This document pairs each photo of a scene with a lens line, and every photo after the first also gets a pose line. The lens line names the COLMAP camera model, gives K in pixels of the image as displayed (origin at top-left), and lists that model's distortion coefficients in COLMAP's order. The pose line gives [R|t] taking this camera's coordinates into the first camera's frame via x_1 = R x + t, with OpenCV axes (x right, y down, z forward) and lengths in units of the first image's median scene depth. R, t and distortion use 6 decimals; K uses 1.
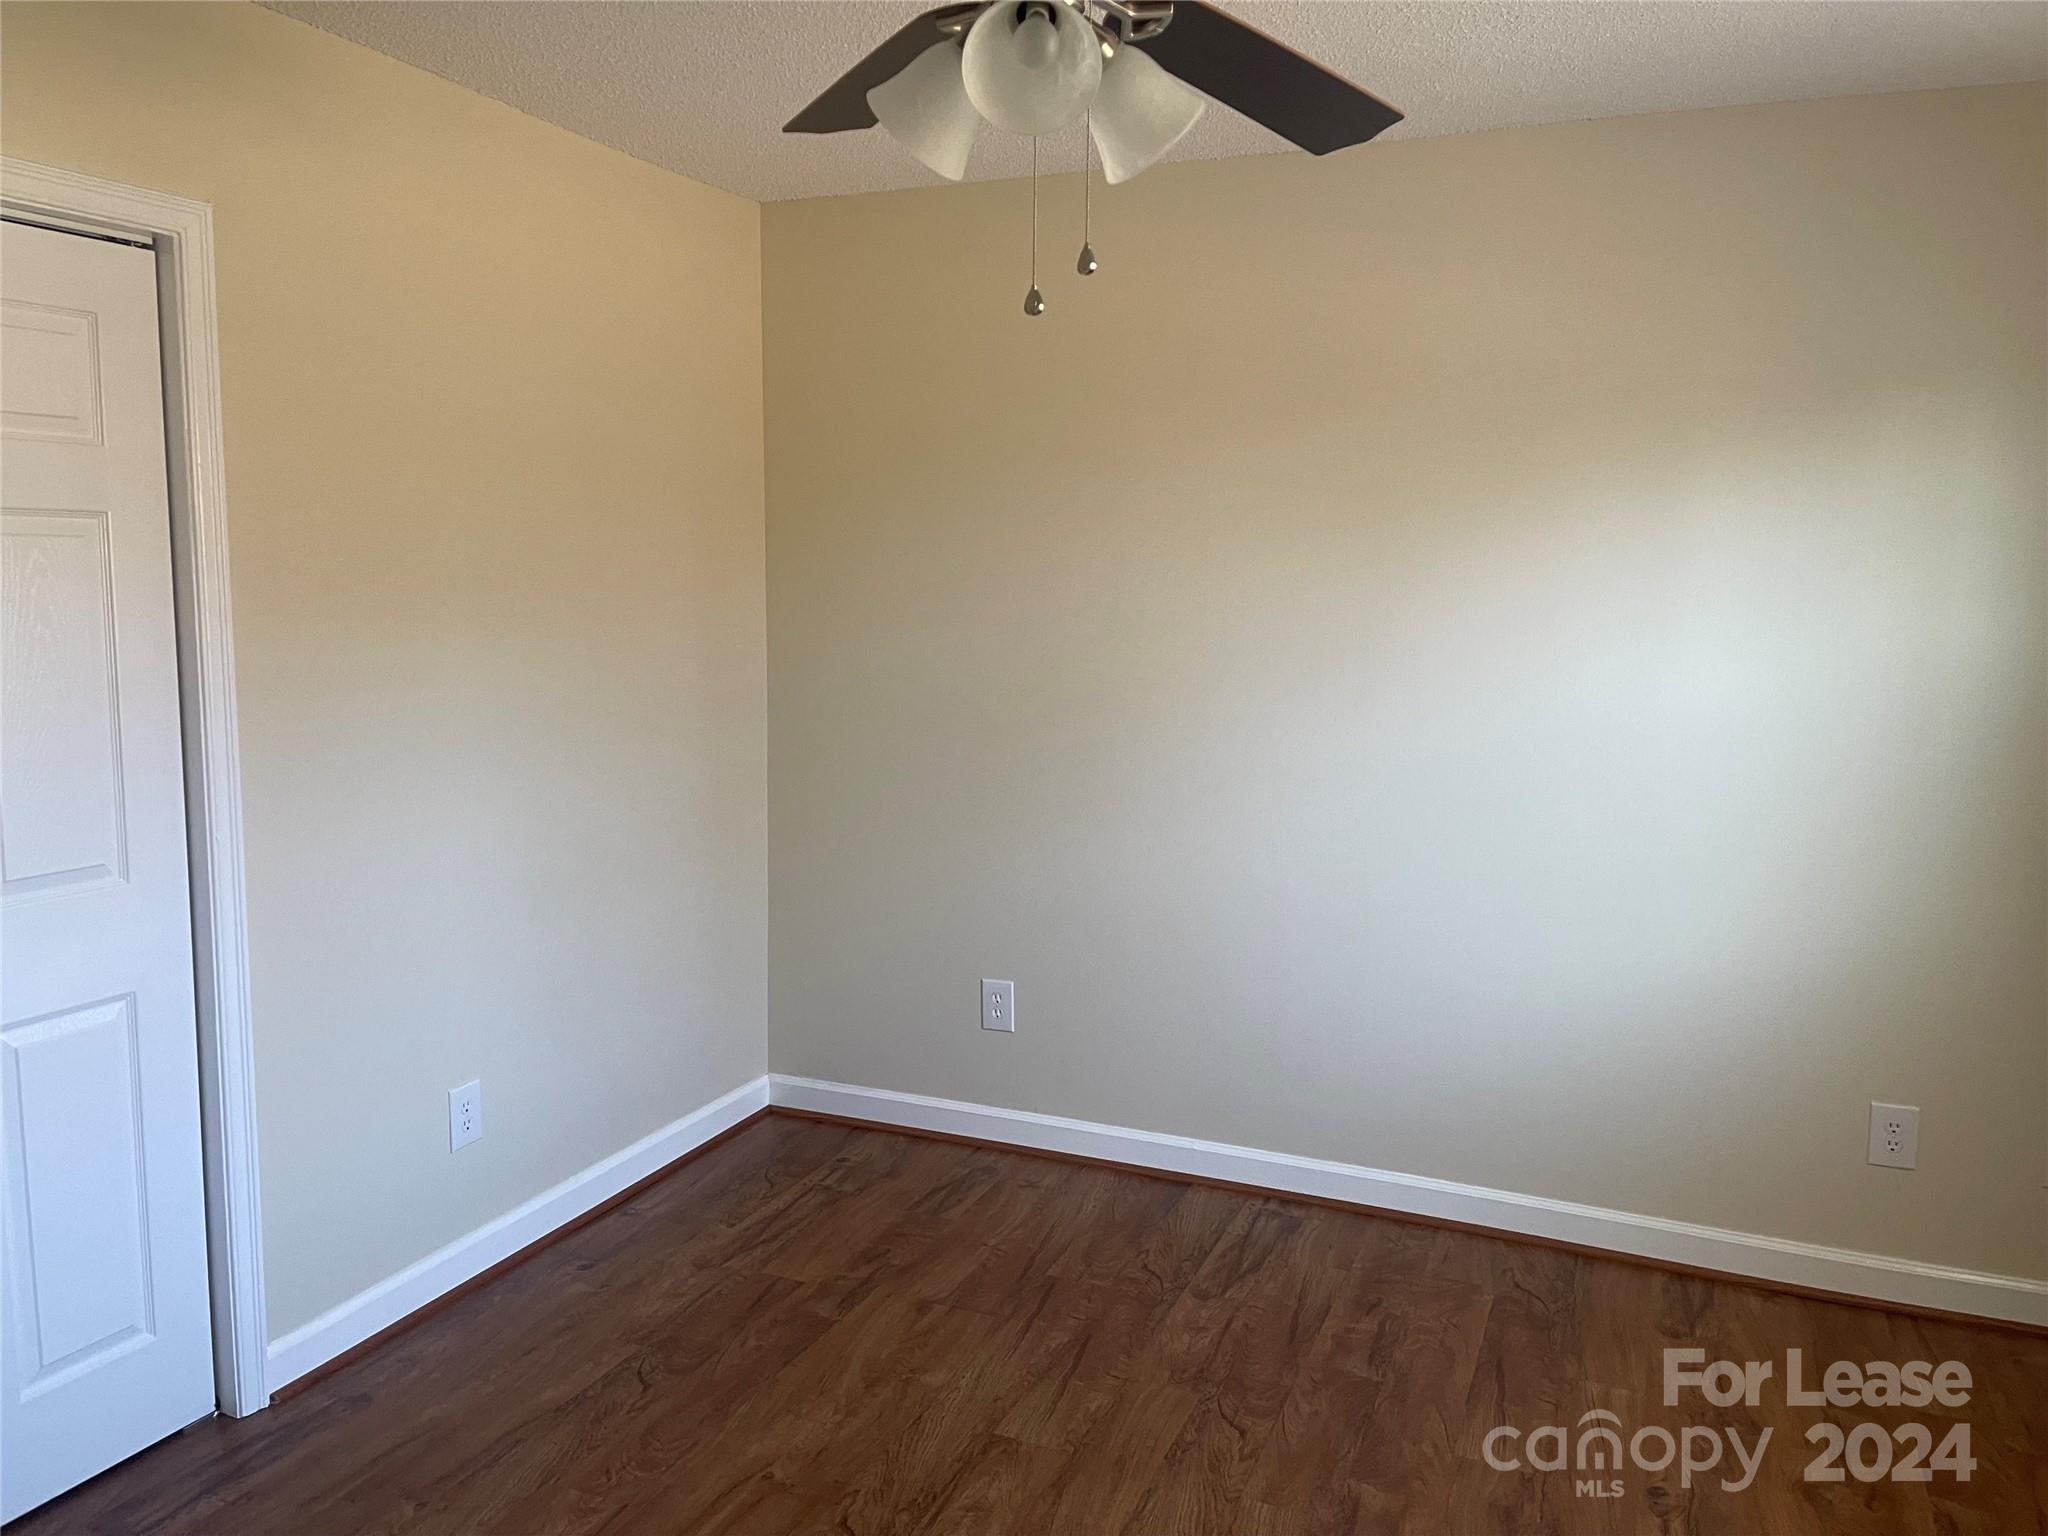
lens RADIAL K [[1562.9, 0, 1027.6], [0, 1562.9, 766.7], [0, 0, 1]] dist [0.070825, -0.090916]
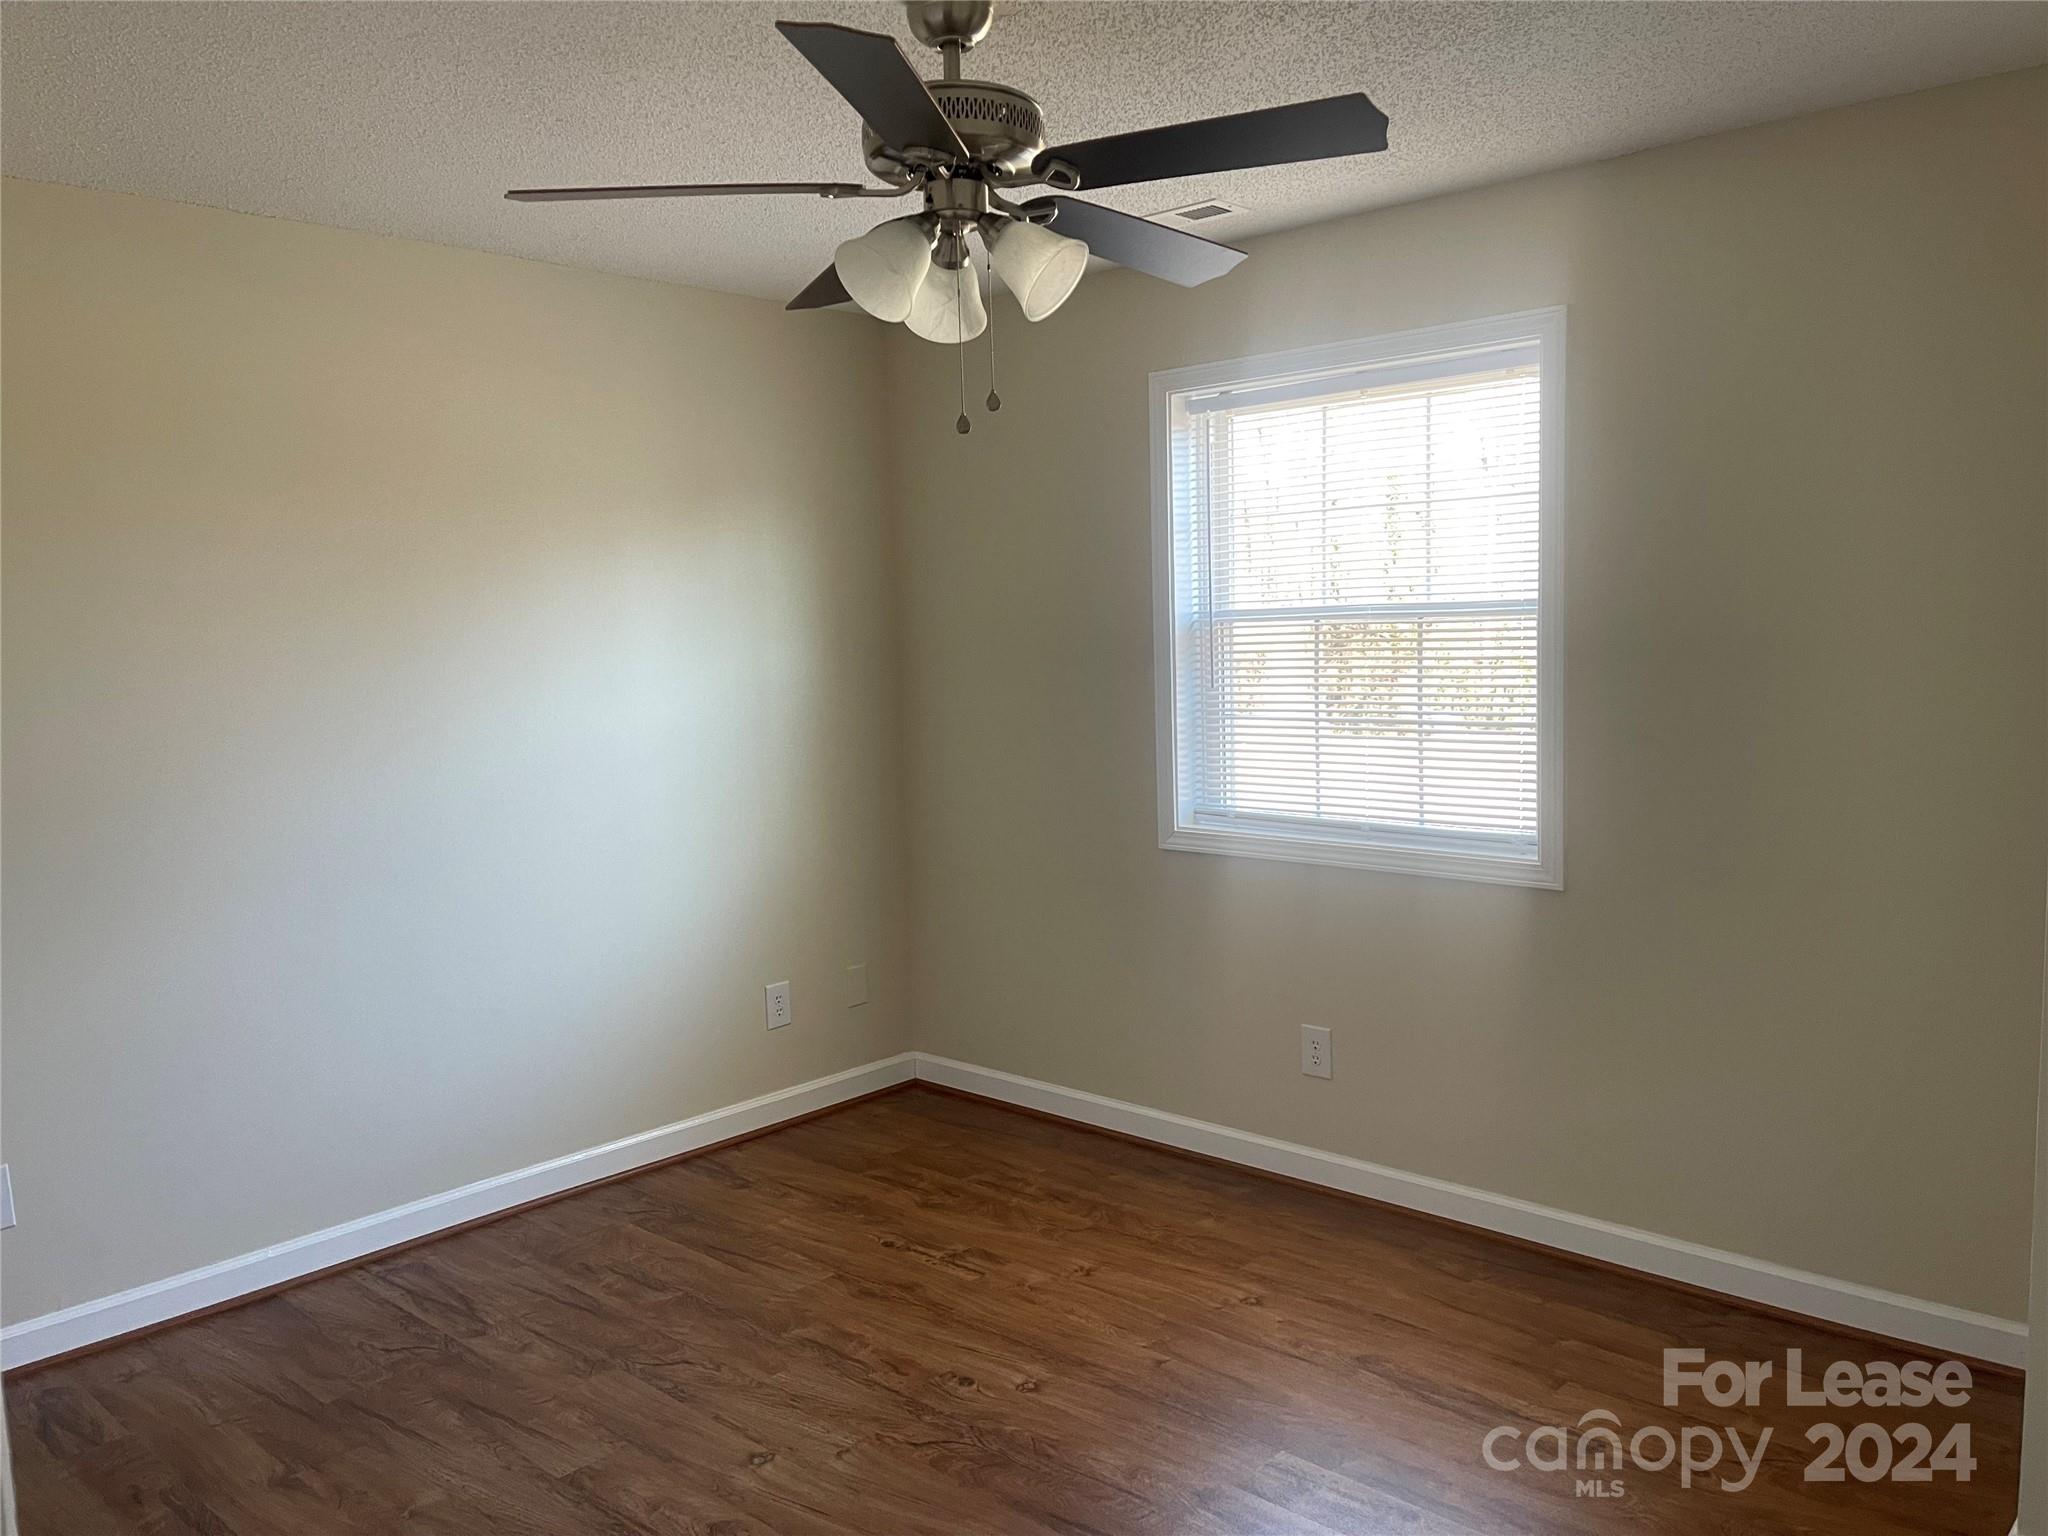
lens RADIAL K [[1562.9, 0, 1027.6], [0, 1562.9, 762.4], [0, 0, 1]] dist [0.070825, -0.090916]
pose [[0.318538, -0.107562, 0.941788, -0.719282], [0.152818, 0.986372, 0.060966, -0.040858], [-0.935510, 0.124502, 0.330635, 0.279766]]
